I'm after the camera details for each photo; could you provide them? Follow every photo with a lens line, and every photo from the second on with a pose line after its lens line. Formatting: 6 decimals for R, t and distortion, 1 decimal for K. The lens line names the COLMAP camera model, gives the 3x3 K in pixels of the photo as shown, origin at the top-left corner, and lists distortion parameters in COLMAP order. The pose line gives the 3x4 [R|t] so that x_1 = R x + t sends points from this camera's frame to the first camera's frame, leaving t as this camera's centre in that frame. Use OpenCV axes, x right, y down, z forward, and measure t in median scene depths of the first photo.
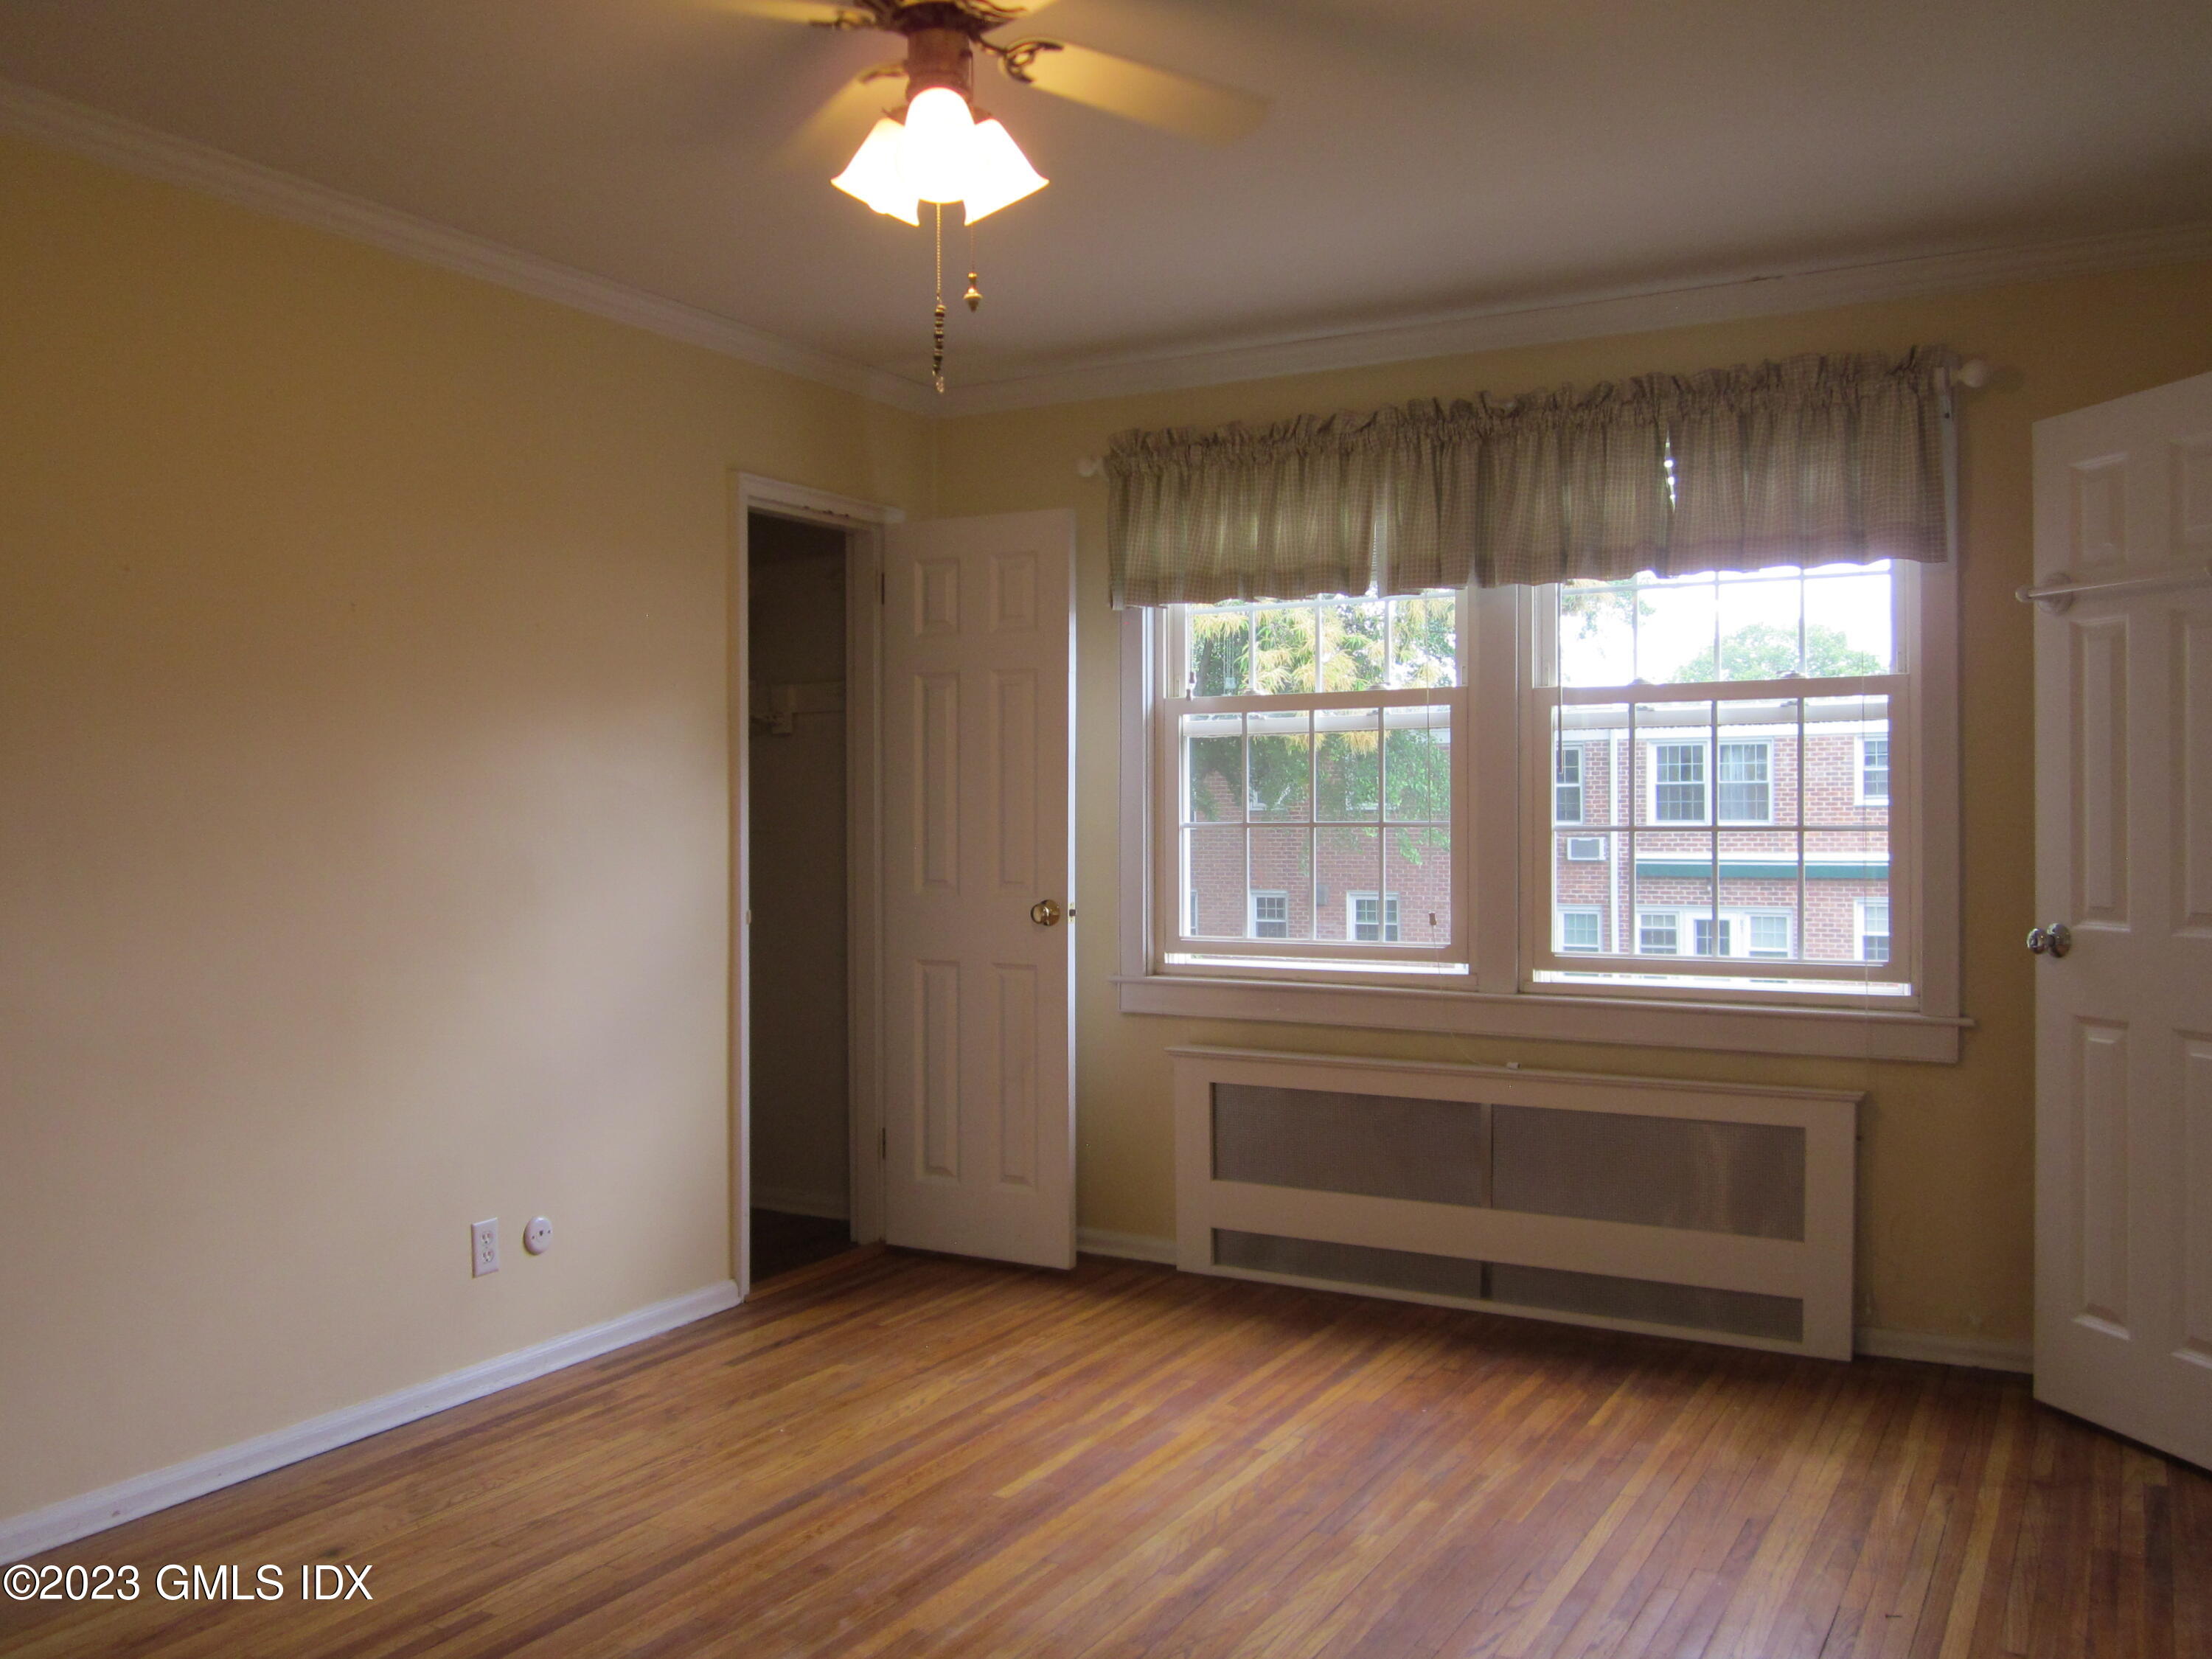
lens RADIAL K [[1782.9, 0, 1106.0], [0, 1782.9, 829.5], [0, 0, 1]] dist [-0.050463, 0.005006]
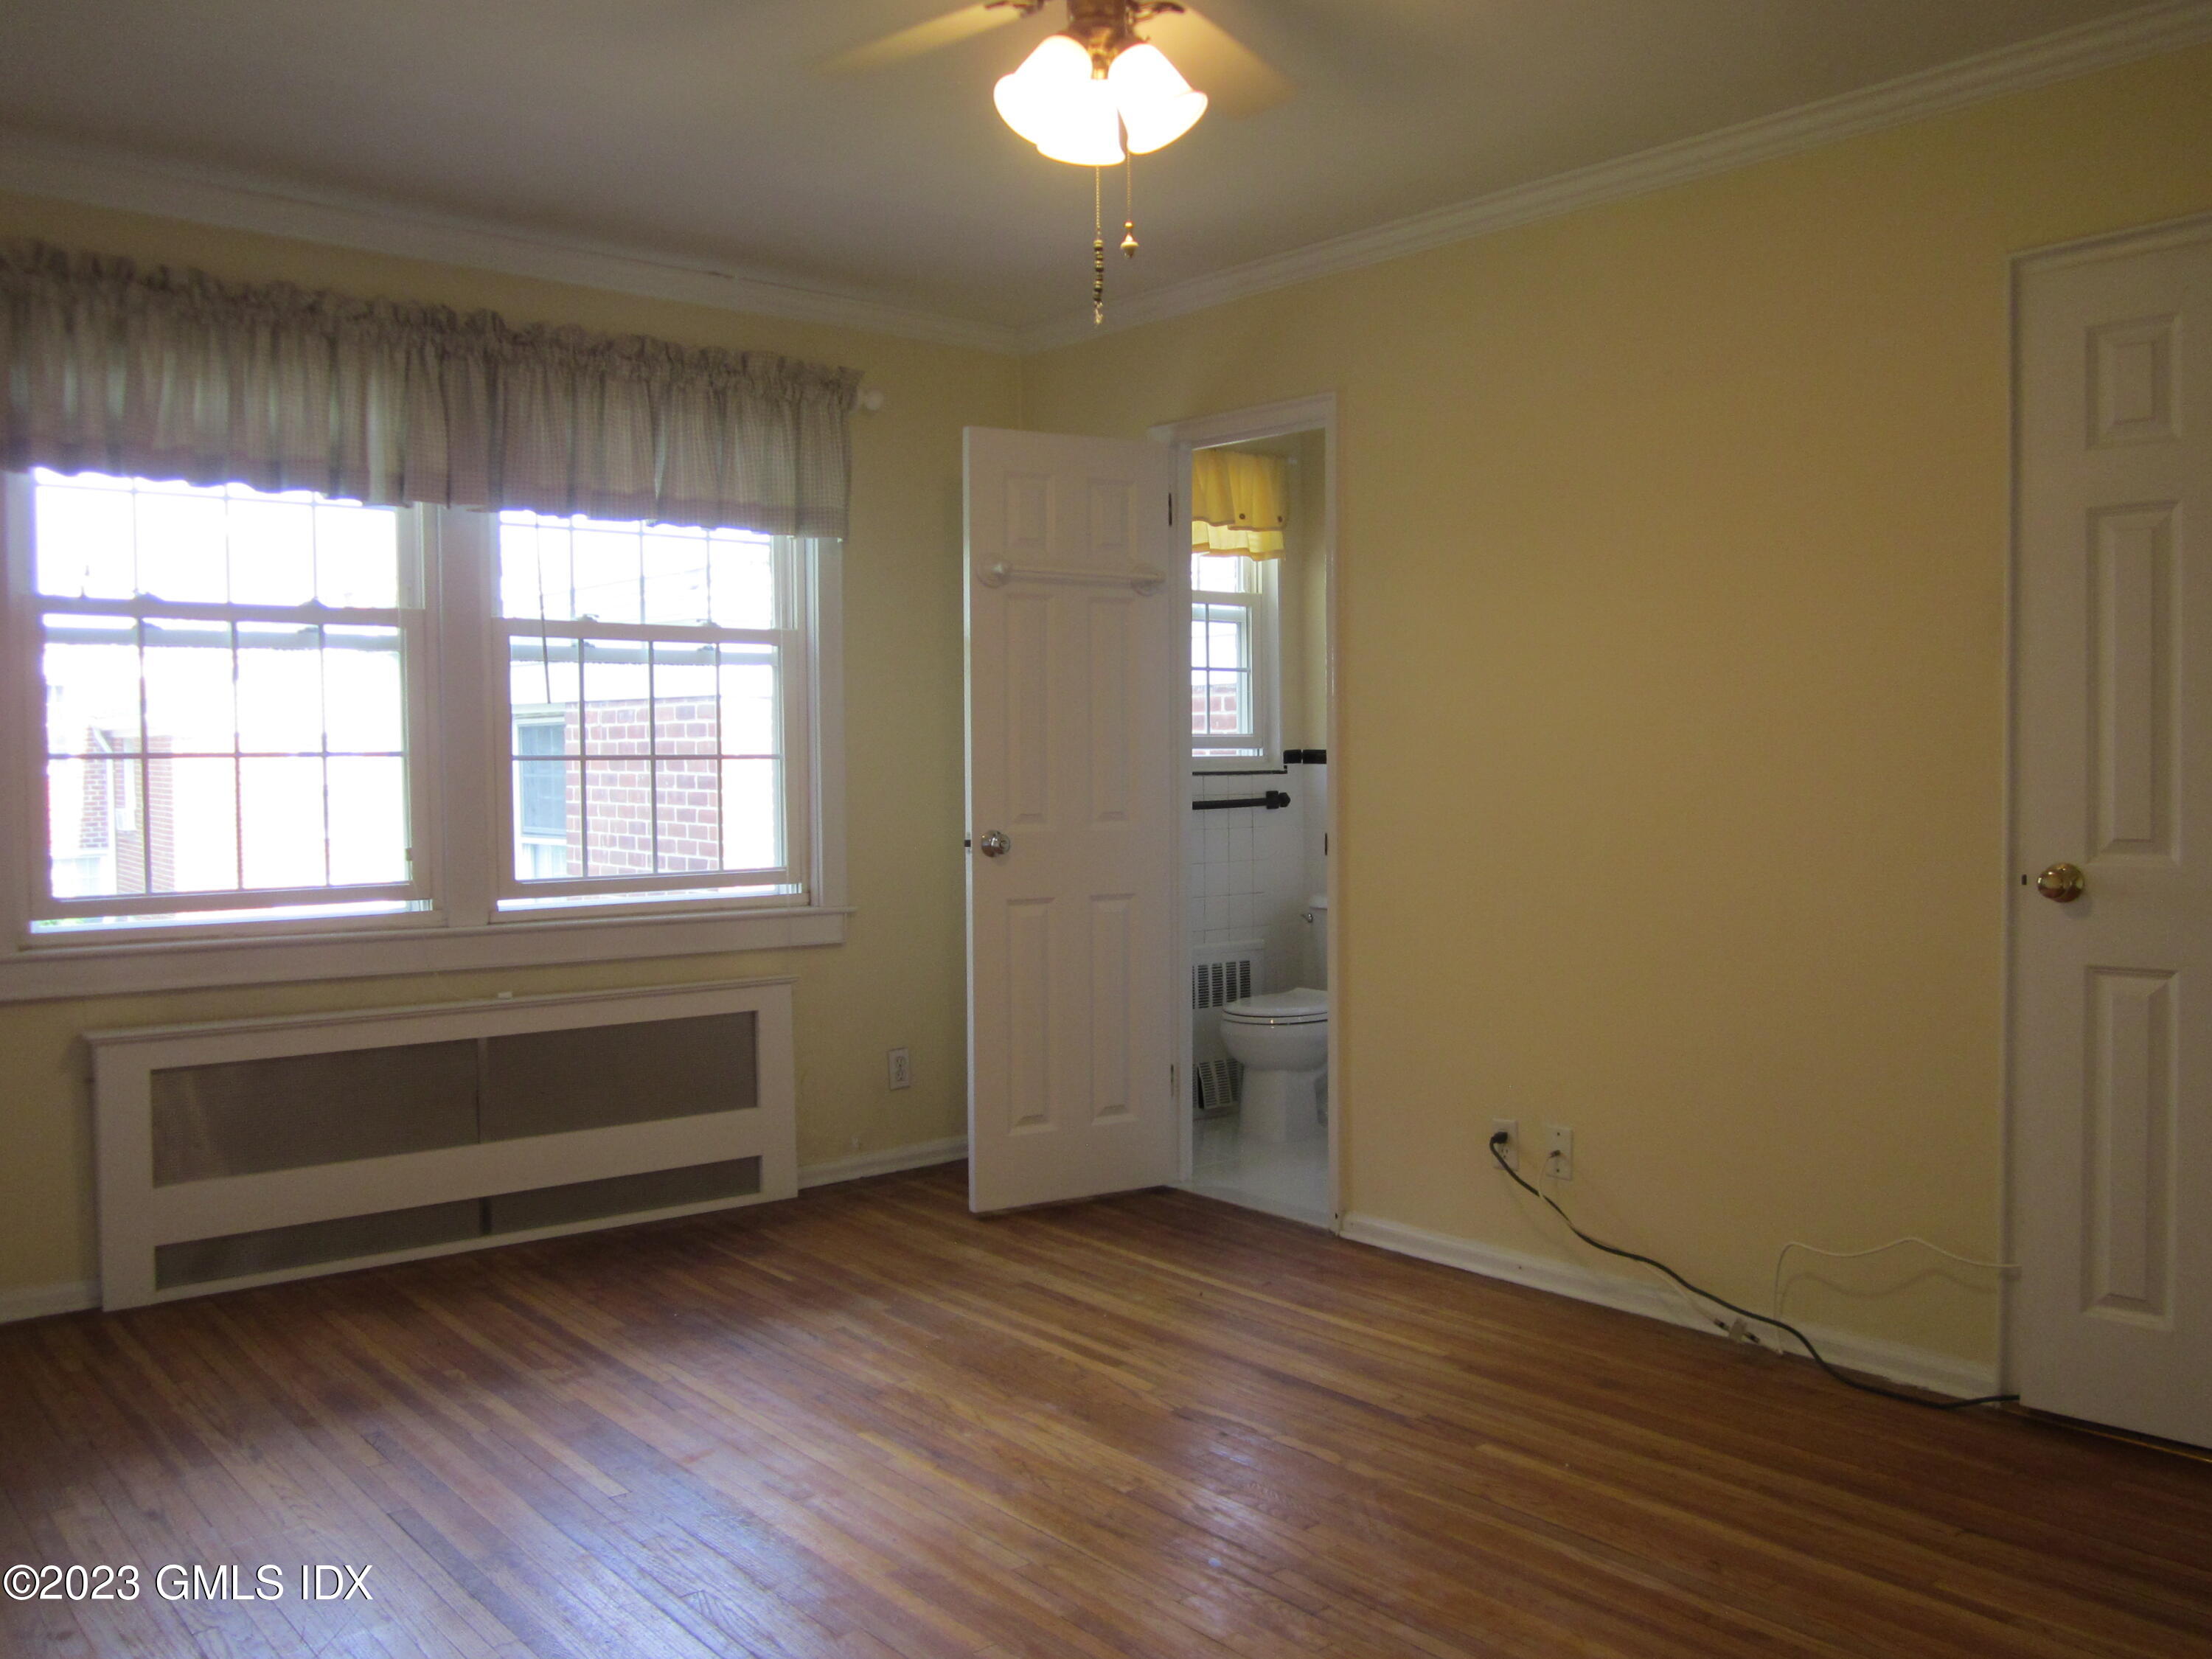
lens RADIAL K [[1858.4, 0, 1106.0], [0, 1858.4, 829.5], [0, 0, 1]] dist [-0.049366, -0.000953]
pose [[0.348860, -0.038061, 0.936402, -0.637862], [0.001498, 0.999196, 0.040056, -0.001571], [-0.937174, -0.012571, 0.348636, 0.330049]]
